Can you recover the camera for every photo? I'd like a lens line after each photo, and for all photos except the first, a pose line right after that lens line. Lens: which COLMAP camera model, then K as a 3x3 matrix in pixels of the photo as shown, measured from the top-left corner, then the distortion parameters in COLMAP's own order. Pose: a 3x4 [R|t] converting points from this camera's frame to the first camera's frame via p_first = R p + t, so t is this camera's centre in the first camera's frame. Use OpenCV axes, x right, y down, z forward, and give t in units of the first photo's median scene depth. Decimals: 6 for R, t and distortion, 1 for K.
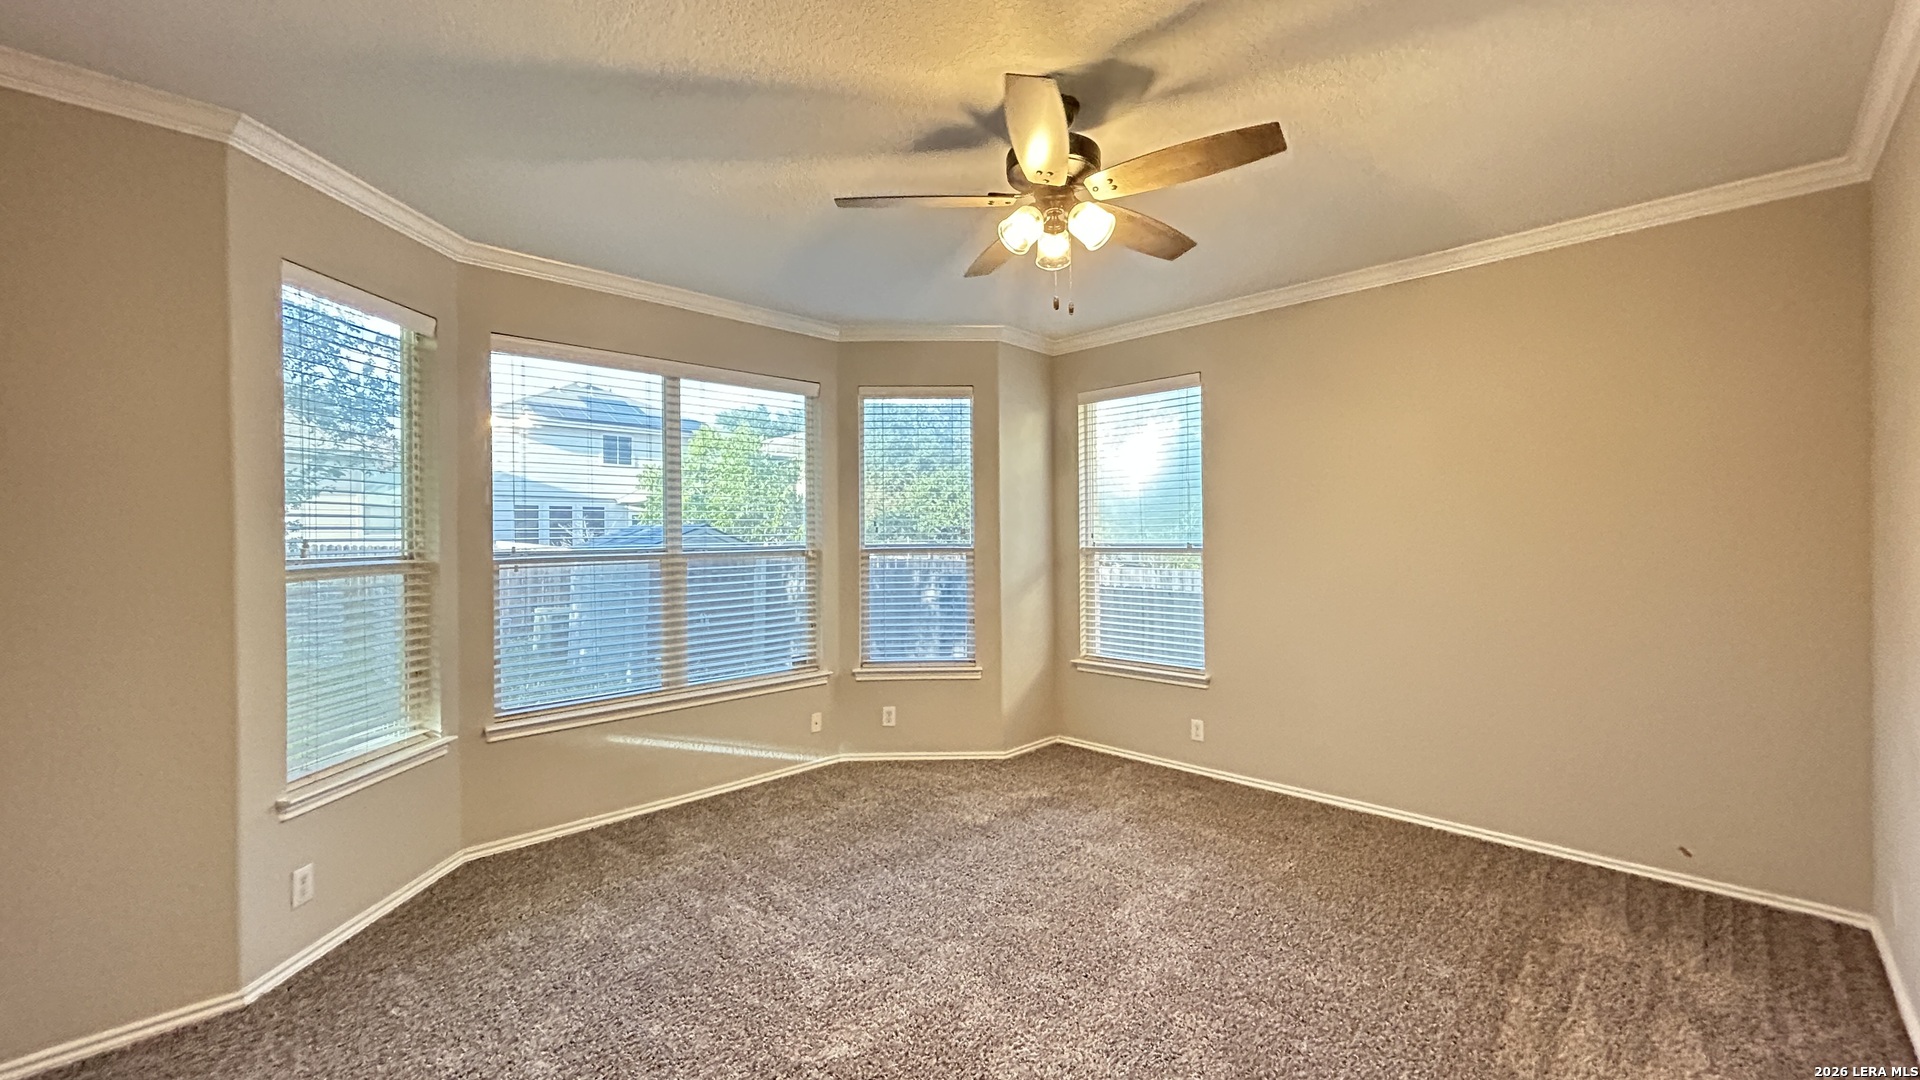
lens RADIAL K [[772.2, 0, 963.9], [0, 772.2, 542.8], [0, 0, 1]] dist [-0.002150, 0.002253]
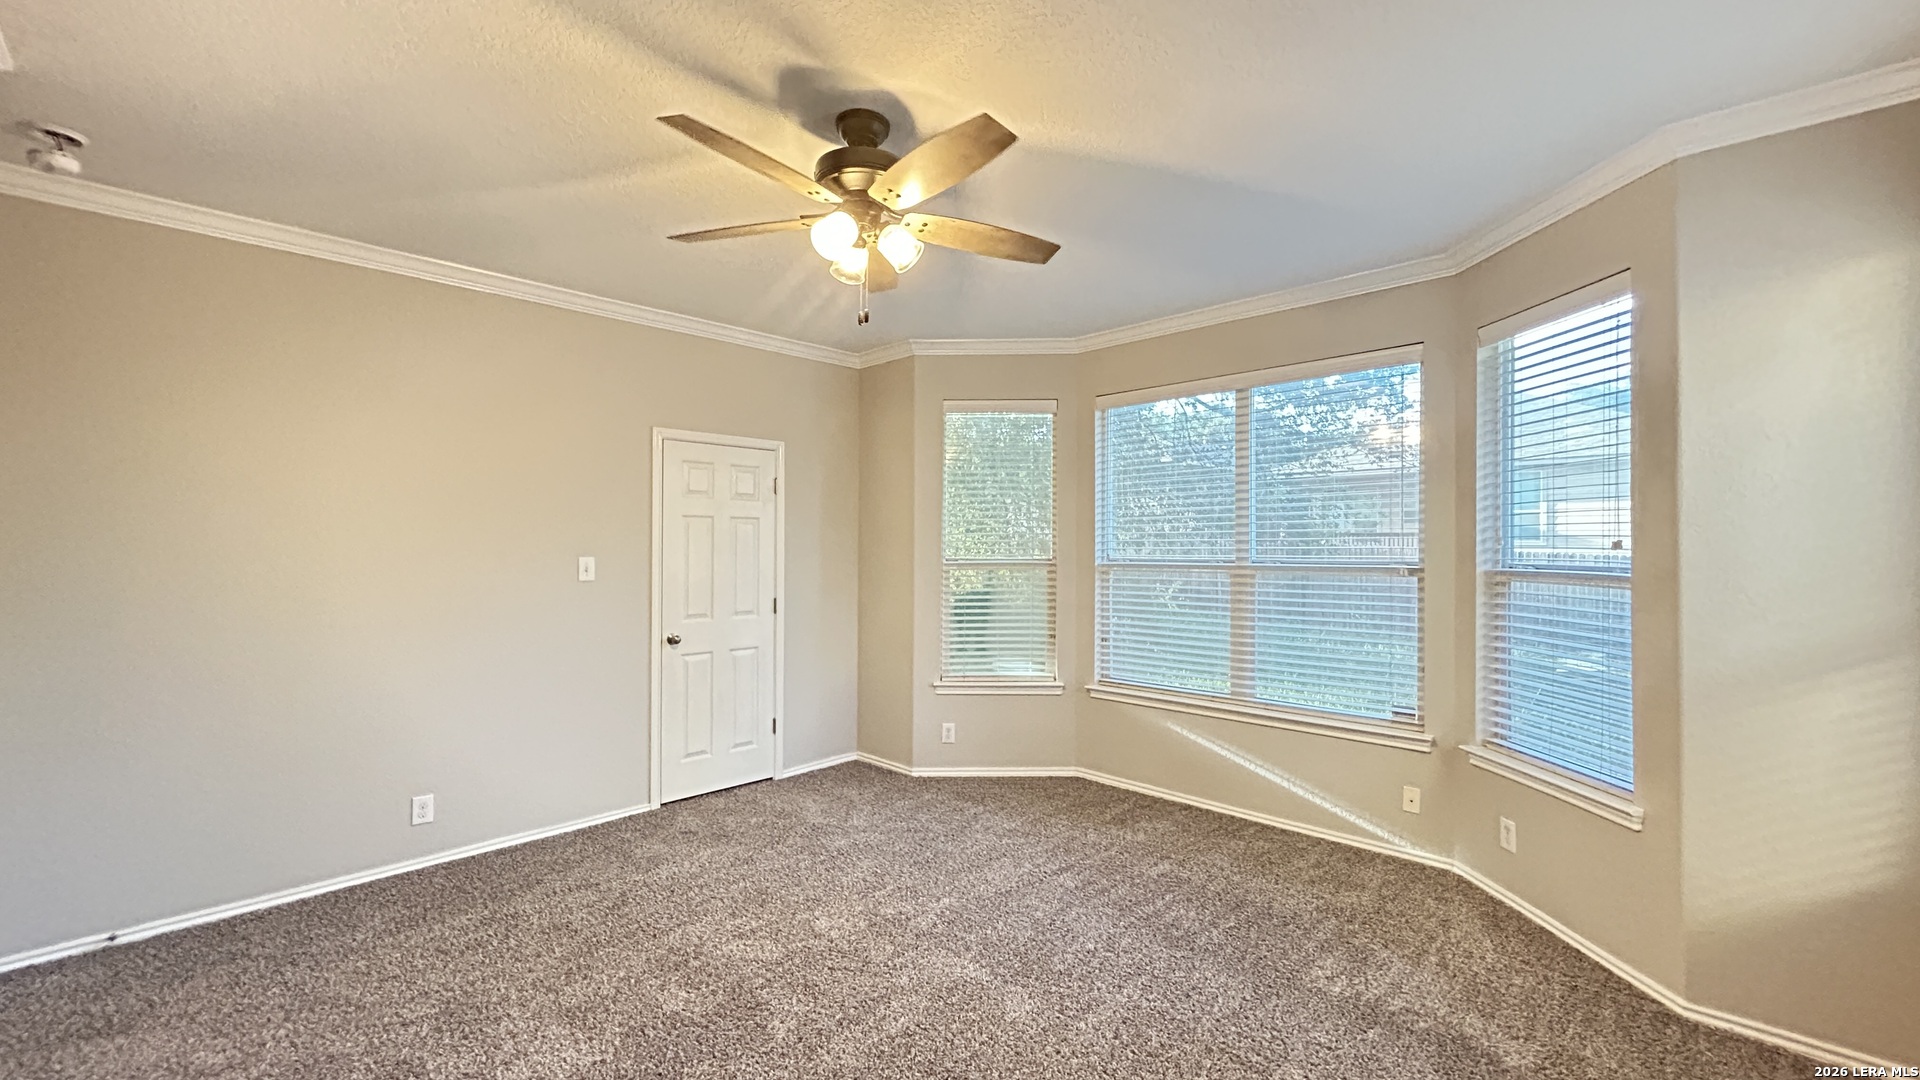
lens RADIAL K [[772.2, 0, 964.8], [0, 772.2, 538.0], [0, 0, 1]] dist [-0.002150, 0.002253]
pose [[0.012314, 0.000298, -0.999924, 0.625500], [-0.015012, 0.999887, 0.000113, -0.015257], [0.999811, 0.015010, 0.012317, 0.633136]]
